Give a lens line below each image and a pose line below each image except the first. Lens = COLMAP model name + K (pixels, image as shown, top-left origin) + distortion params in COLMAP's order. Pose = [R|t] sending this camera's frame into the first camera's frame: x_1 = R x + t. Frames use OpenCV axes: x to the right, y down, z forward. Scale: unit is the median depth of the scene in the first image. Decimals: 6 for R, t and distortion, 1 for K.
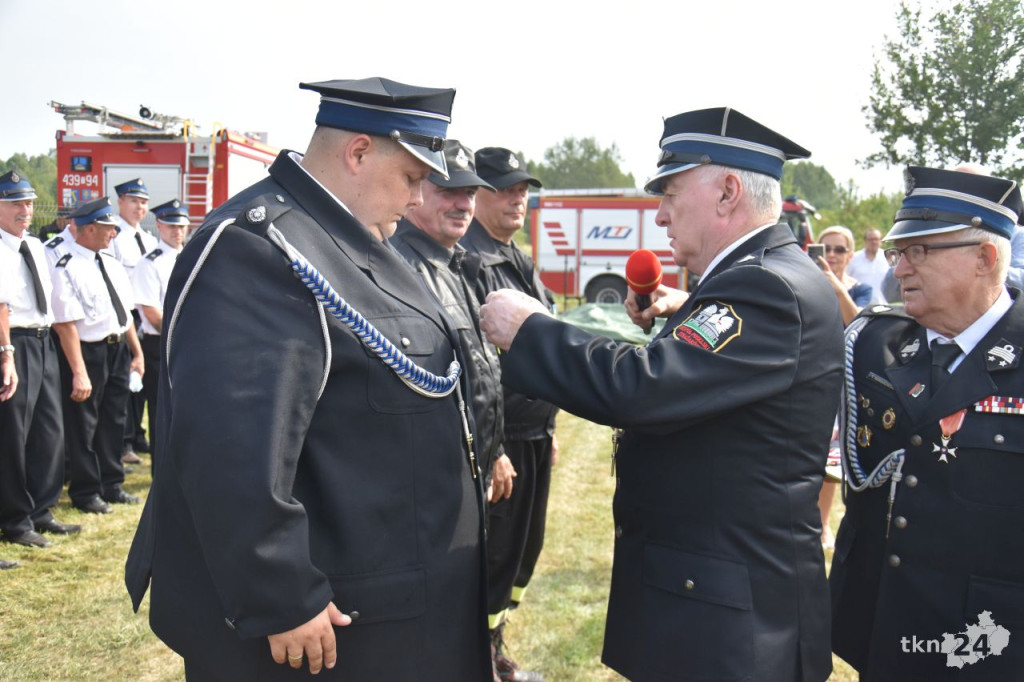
lens RADIAL K [[1040.0, 0, 512.0], [0, 1040.0, 341.0], [0, 0, 1]] dist [0.013823, 0.023309]
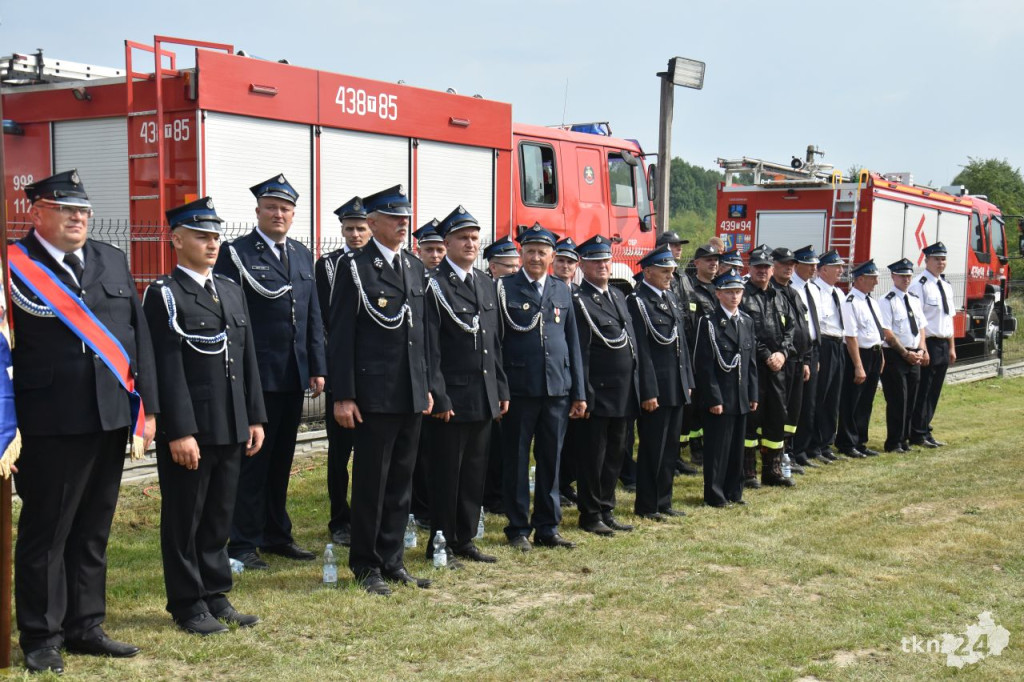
lens RADIAL K [[1377.3, 0, 511.0], [0, 1377.3, 361.9], [0, 0, 1]] dist [0.160911, 0.019763]
pose [[0.886265, 0.032145, -0.462062, 0.054430], [-0.046399, 0.998732, -0.019517, 0.027146], [0.460849, 0.038737, 0.886633, -0.356133]]
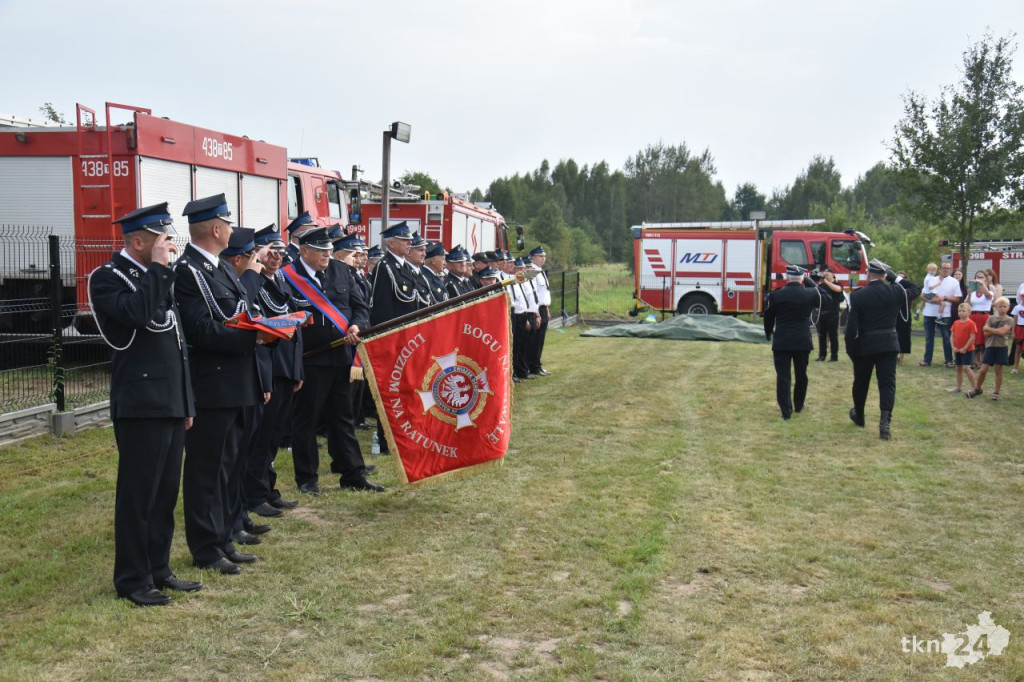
lens RADIAL K [[1148.5, 0, 512.0], [0, 1148.5, 341.0], [0, 0, 1]] dist [0.058741, 0.000544]
pose [[0.997863, 0.007210, -0.064936, -0.057674], [-0.008706, 0.999703, -0.022784, 0.040838], [0.064753, 0.023300, 0.997629, -0.564559]]
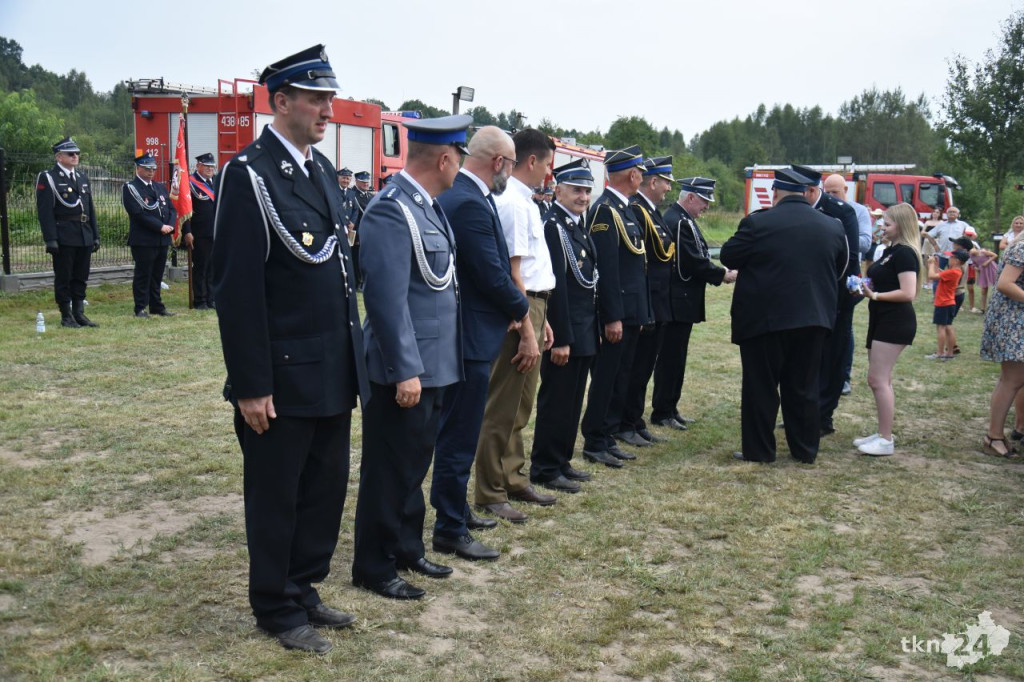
lens RADIAL K [[1040.0, 0, 512.0], [0, 1040.0, 341.0], [0, 0, 1]] dist [0.013823, 0.023309]
pose [[0.962197, 0.064145, -0.264695, 0.158160], [-0.052278, 0.997296, 0.051642, 0.063124], [0.267292, -0.035852, 0.962949, -0.752109]]
